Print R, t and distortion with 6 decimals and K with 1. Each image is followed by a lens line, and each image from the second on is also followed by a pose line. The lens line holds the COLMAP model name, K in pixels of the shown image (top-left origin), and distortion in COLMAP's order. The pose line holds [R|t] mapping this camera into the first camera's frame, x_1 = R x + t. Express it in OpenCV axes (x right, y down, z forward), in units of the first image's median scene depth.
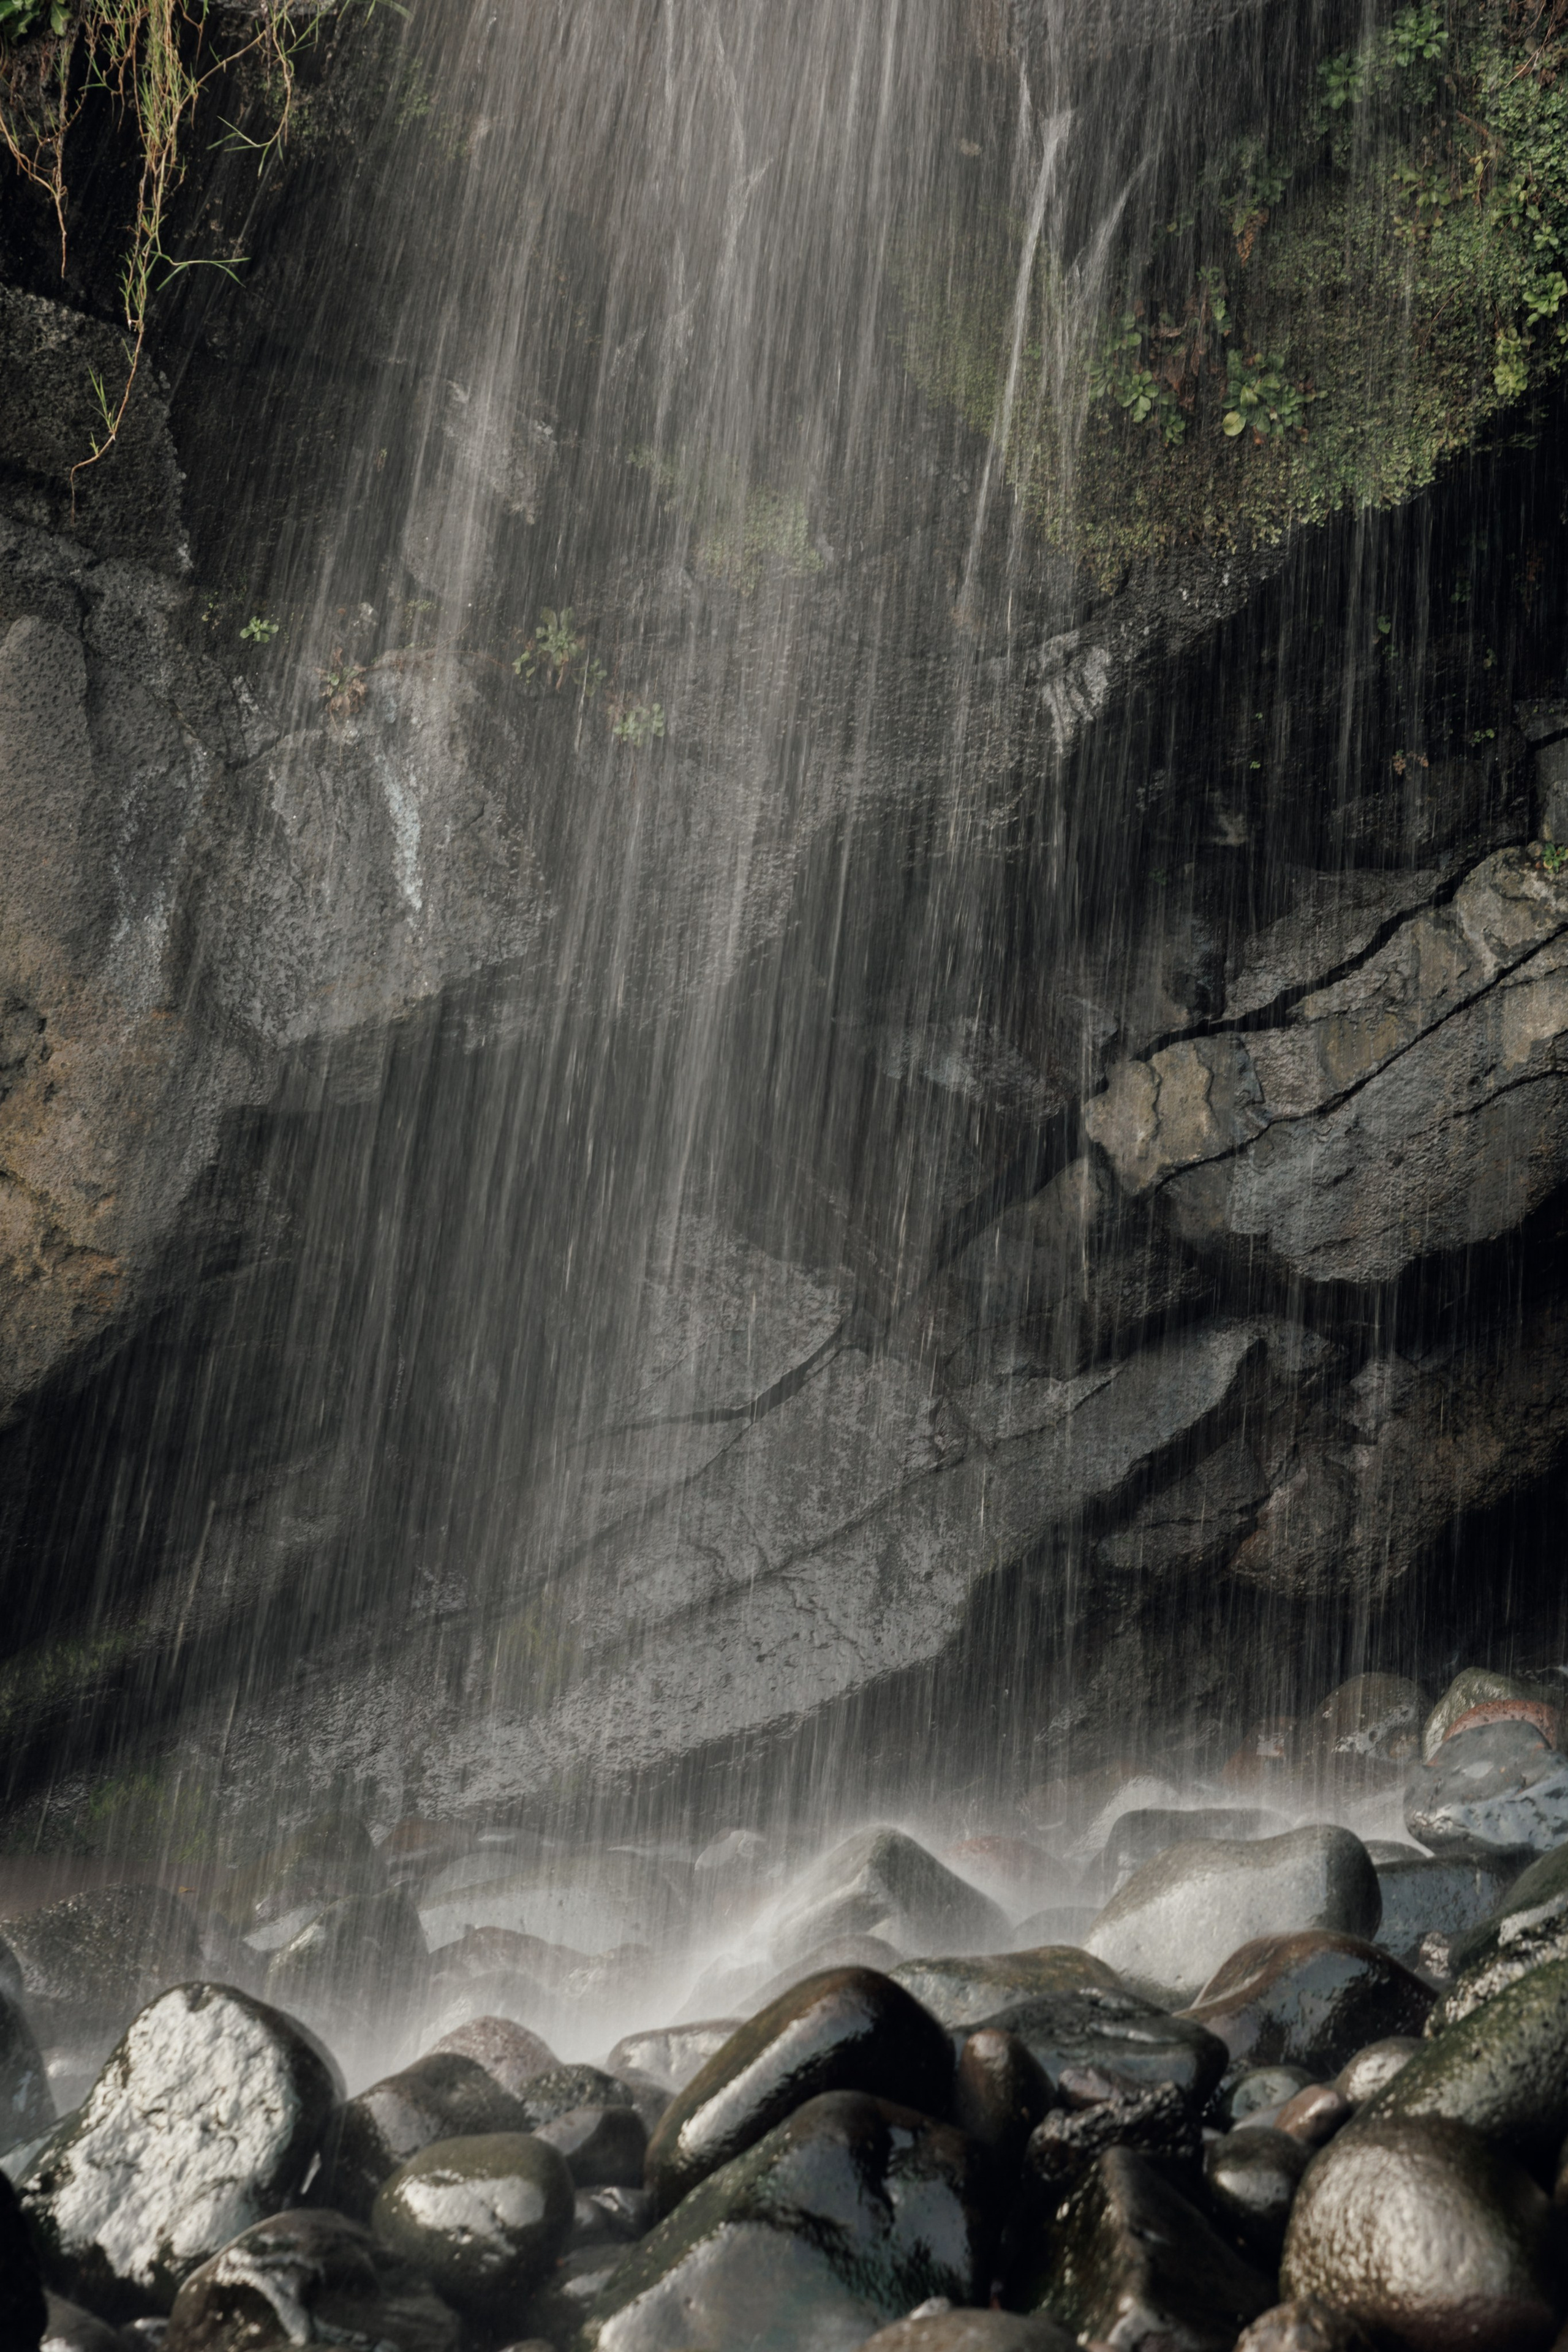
lens RADIAL K [[4307.7, 0, 806.5], [0, 4307.7, 1171.3], [0, 0, 1]] dist [-0.027949, 0.000000]
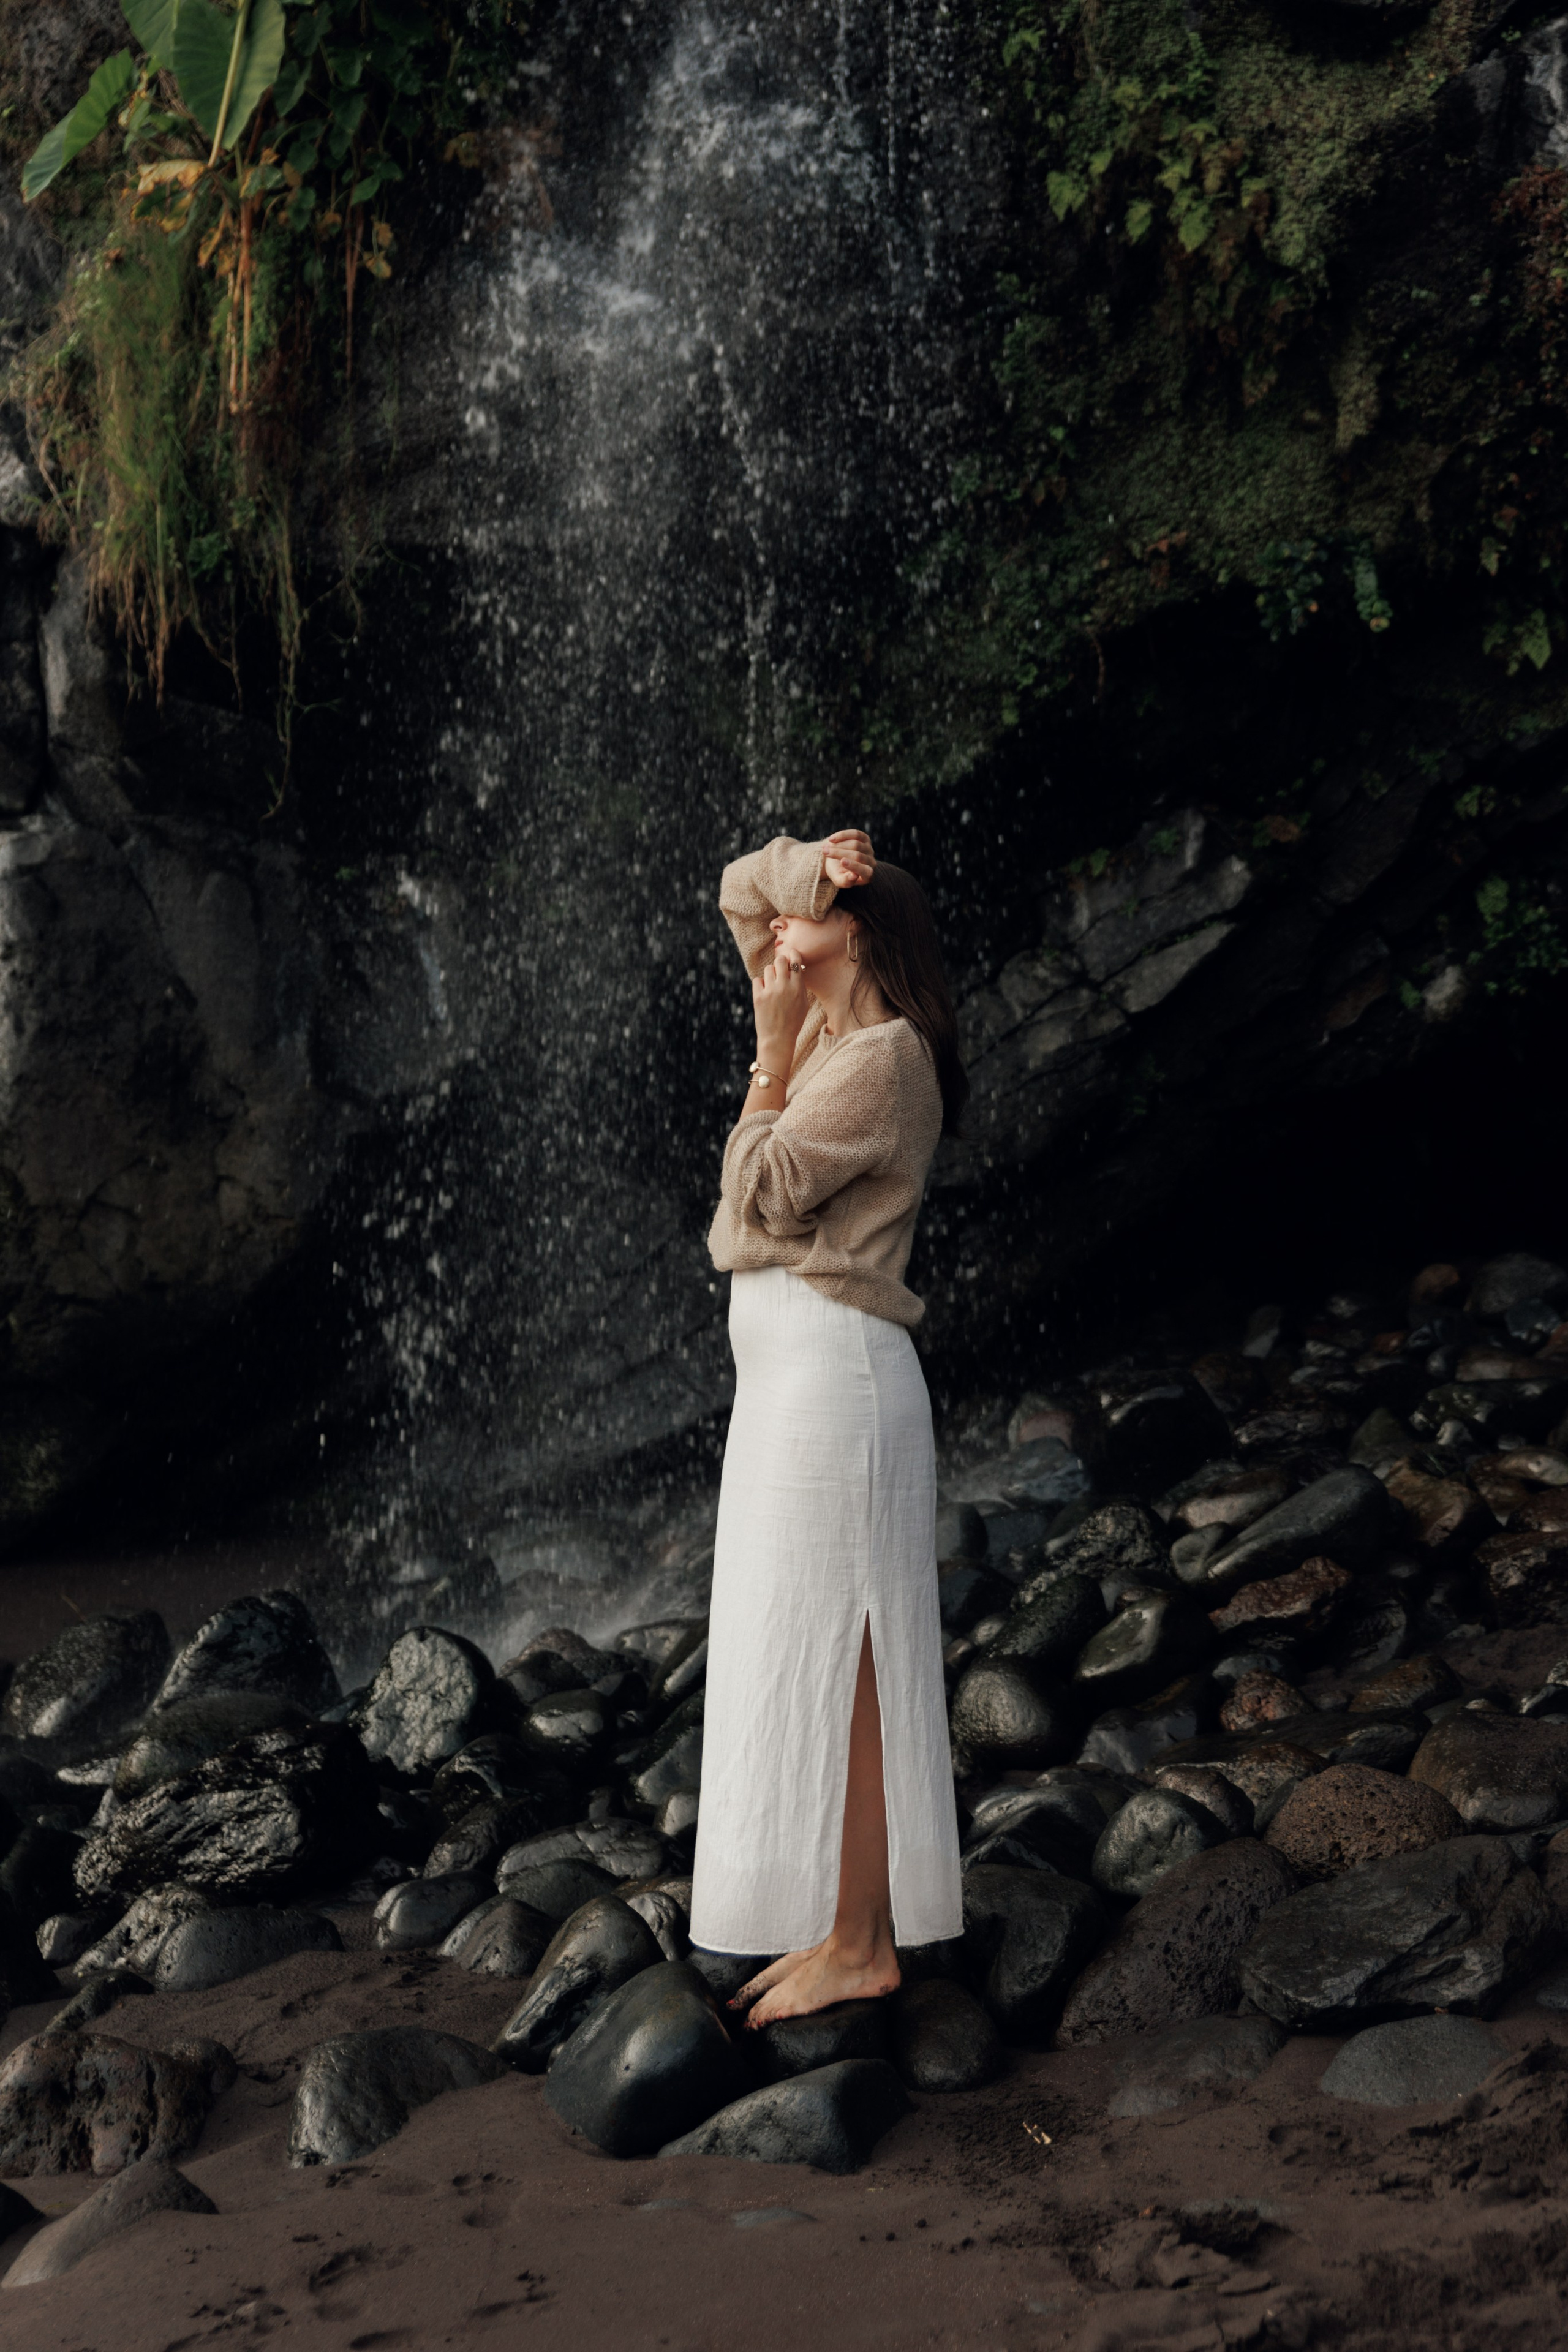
lens RADIAL K [[2786.9, 0, 768.2], [0, 2786.9, 1122.9], [0, 0, 1]] dist [0.019591, 0.000000]
pose [[0.996296, -0.065267, 0.055990, -0.028905], [0.062714, 0.996961, 0.046204, -0.087336], [-0.058836, -0.042521, 0.997362, -0.282003]]
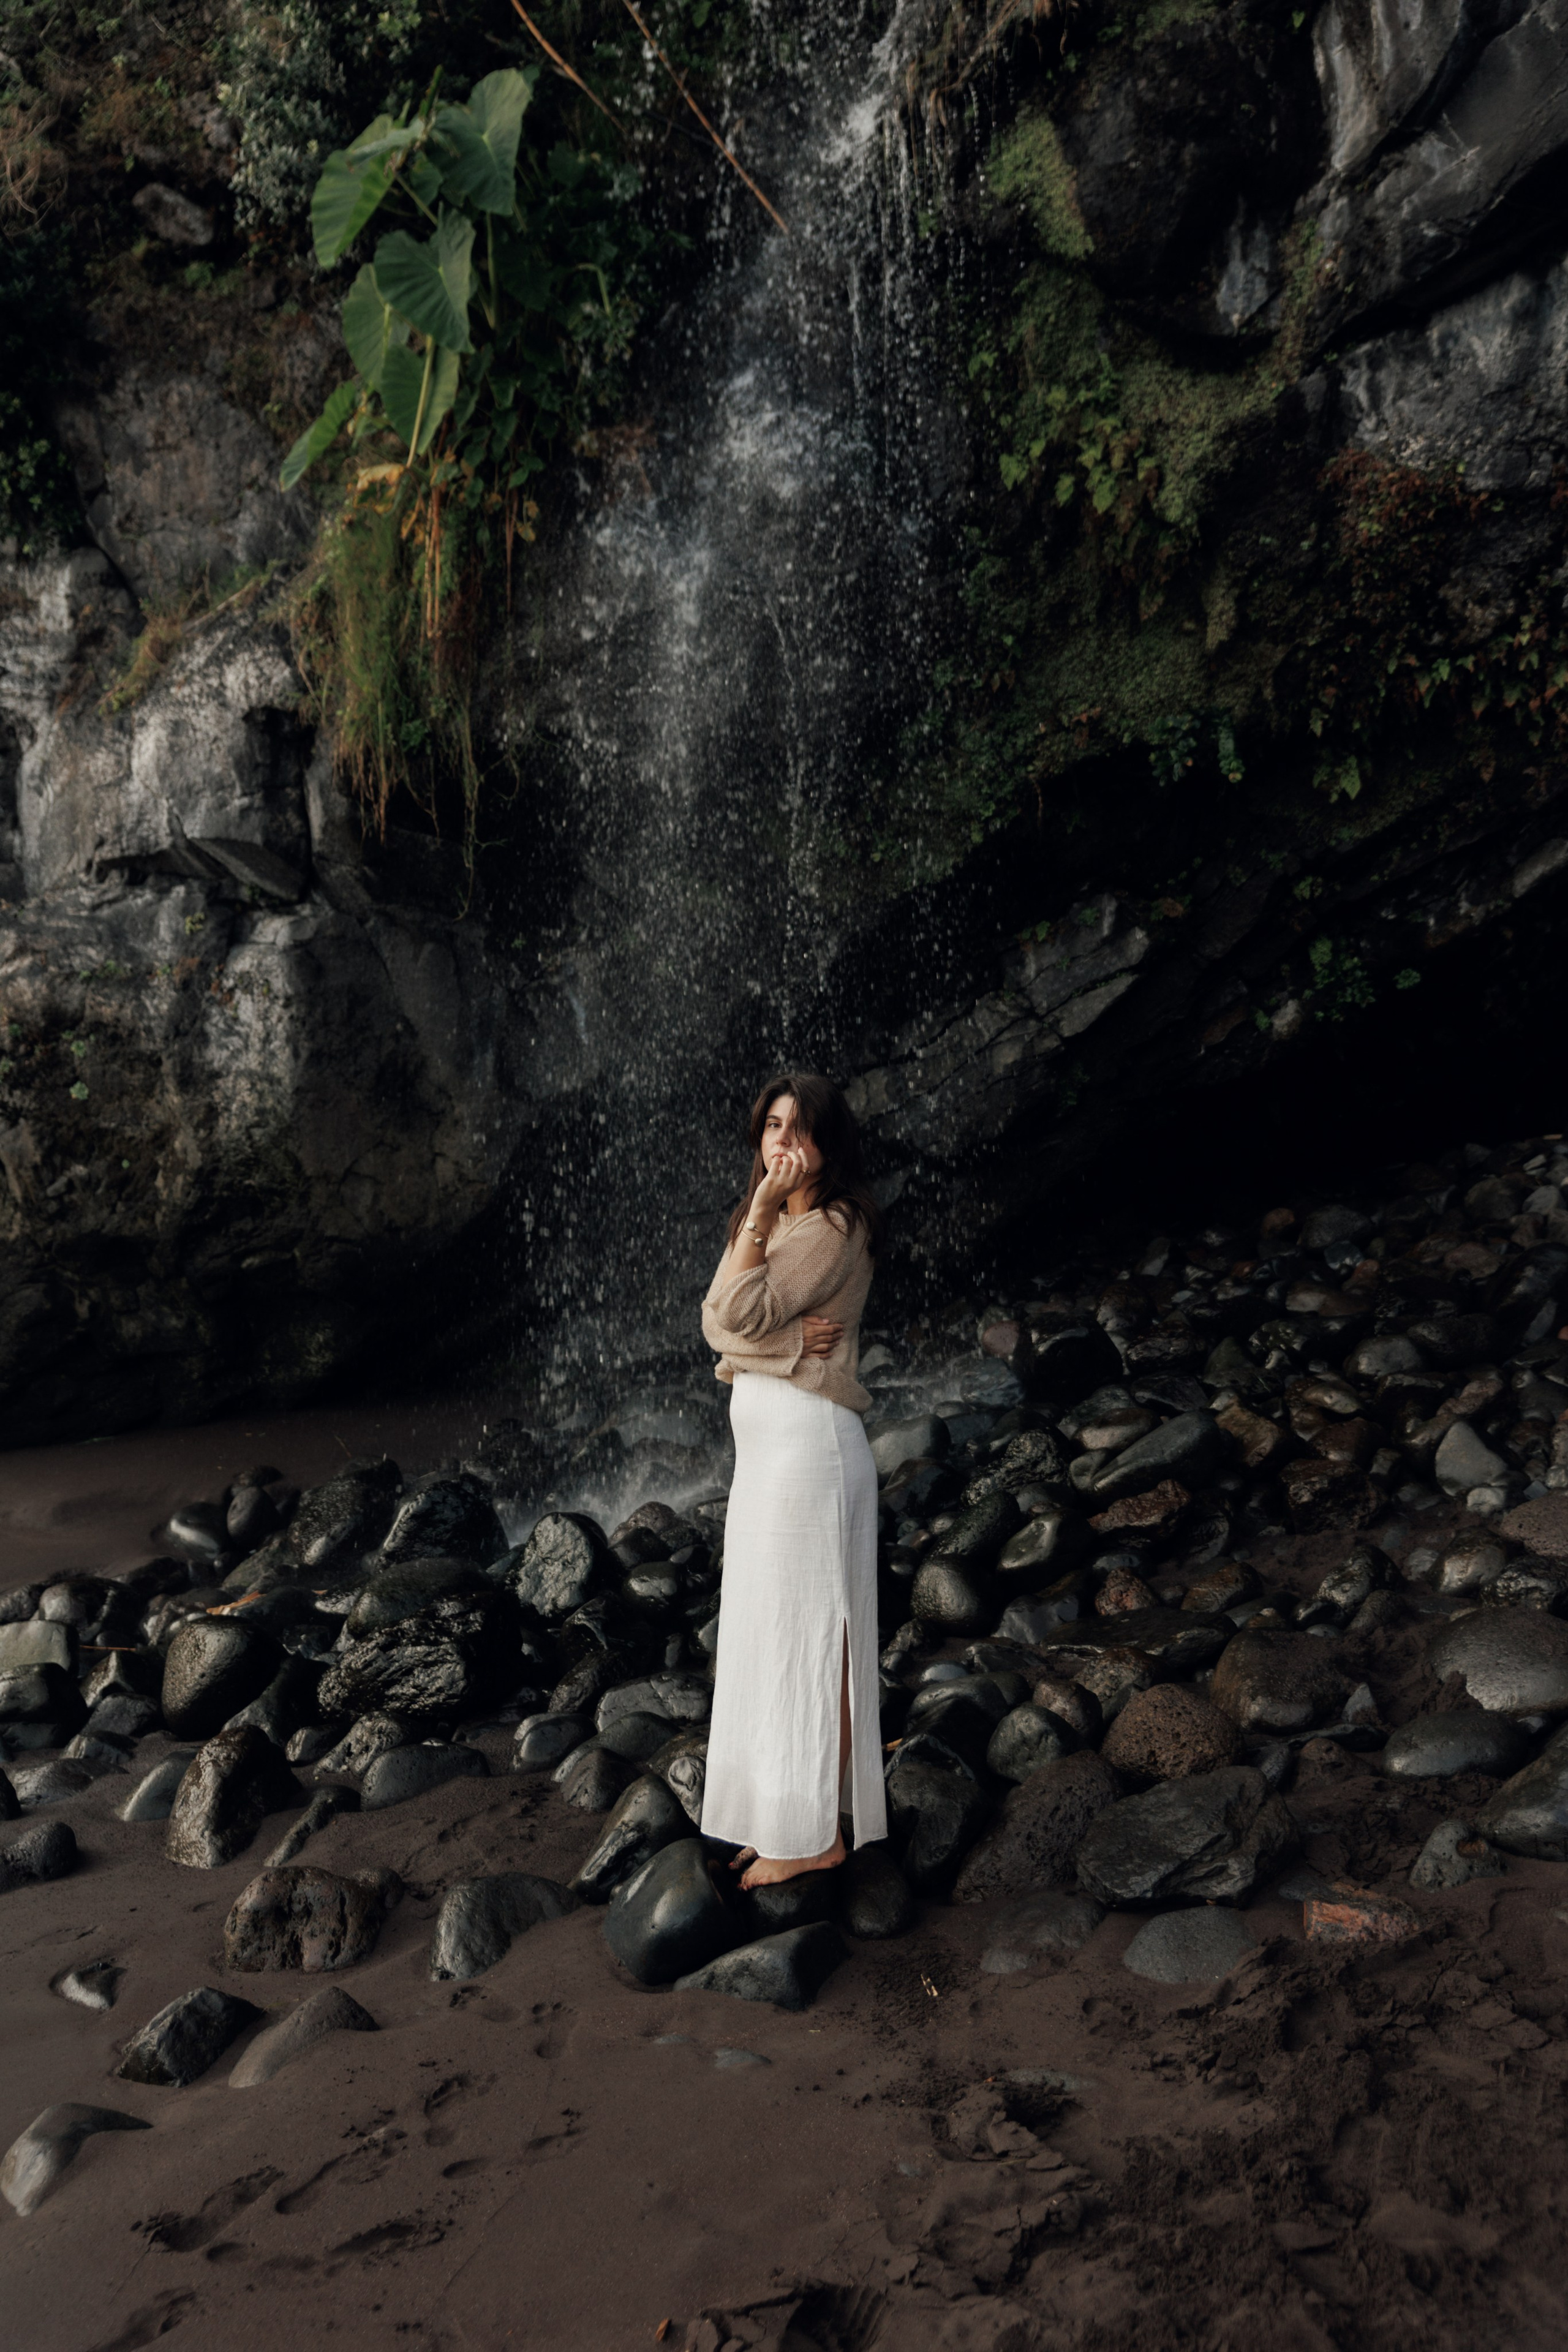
lens RADIAL K [[1917.1, 0, 777.3], [0, 1917.1, 1118.5], [0, 0, 1]] dist [0.007808, 0.003167]
pose [[0.997247, -0.073428, 0.010373, 0.016780], [0.071956, 0.991963, 0.104072, -0.180114], [-0.017931, -0.103039, 0.994516, -0.264359]]
